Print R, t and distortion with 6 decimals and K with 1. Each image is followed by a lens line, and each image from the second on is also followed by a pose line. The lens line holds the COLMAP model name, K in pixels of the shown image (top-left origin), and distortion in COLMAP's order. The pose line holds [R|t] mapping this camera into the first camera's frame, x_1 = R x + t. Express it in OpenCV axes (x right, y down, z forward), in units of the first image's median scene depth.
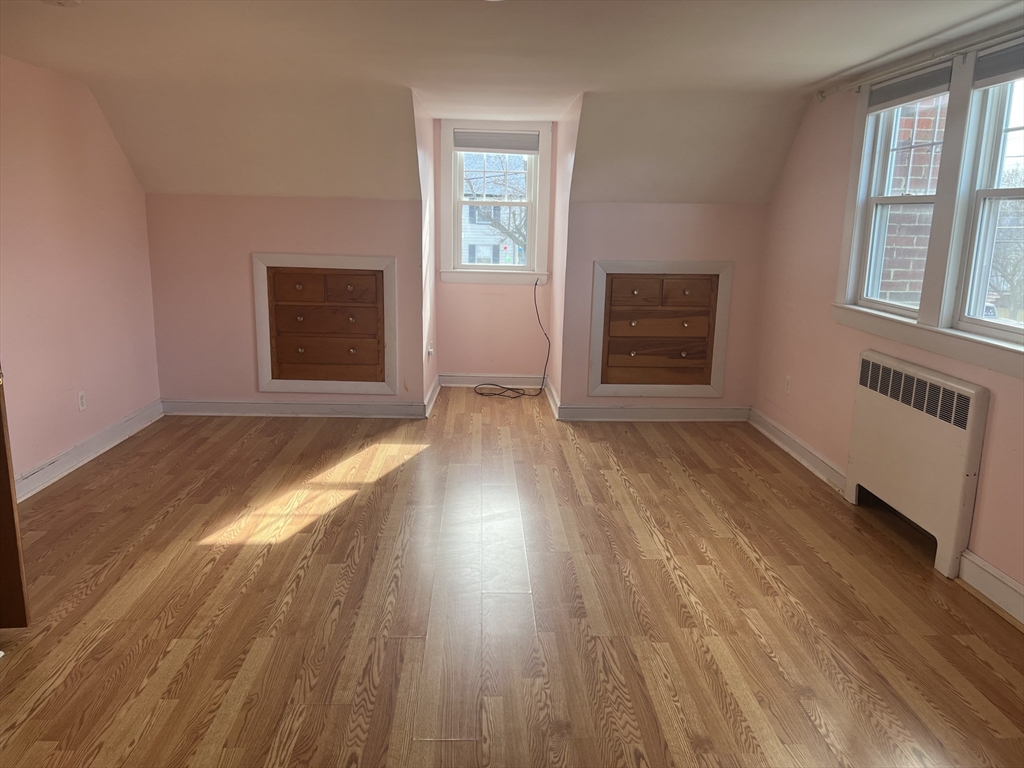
lens RADIAL K [[770.3, 0, 512.0], [0, 770.3, 384.0], [0, 0, 1]] dist [0.101519, -0.137021]
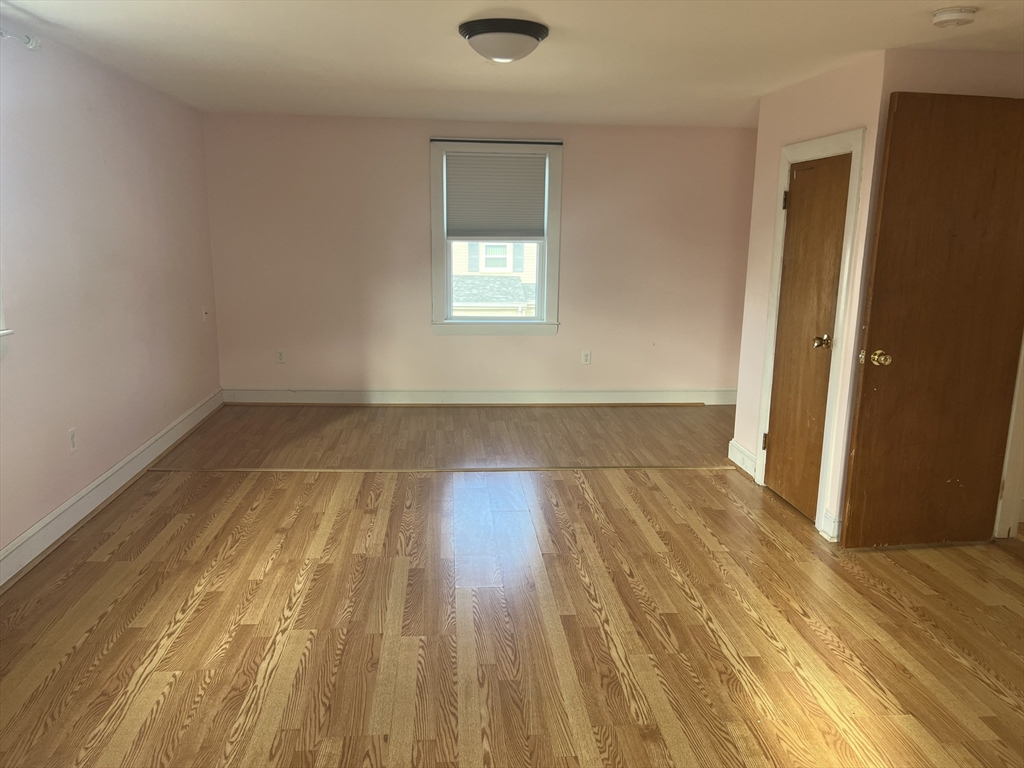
lens RADIAL K [[770.3, 0, 512.0], [0, 770.3, 384.0], [0, 0, 1]] dist [0.101519, -0.137021]
pose [[-0.998539, -0.023888, -0.048473, 0.006535], [-0.041358, 0.915156, 0.400972, -0.397236], [0.034782, 0.402391, -0.914807, 1.845732]]
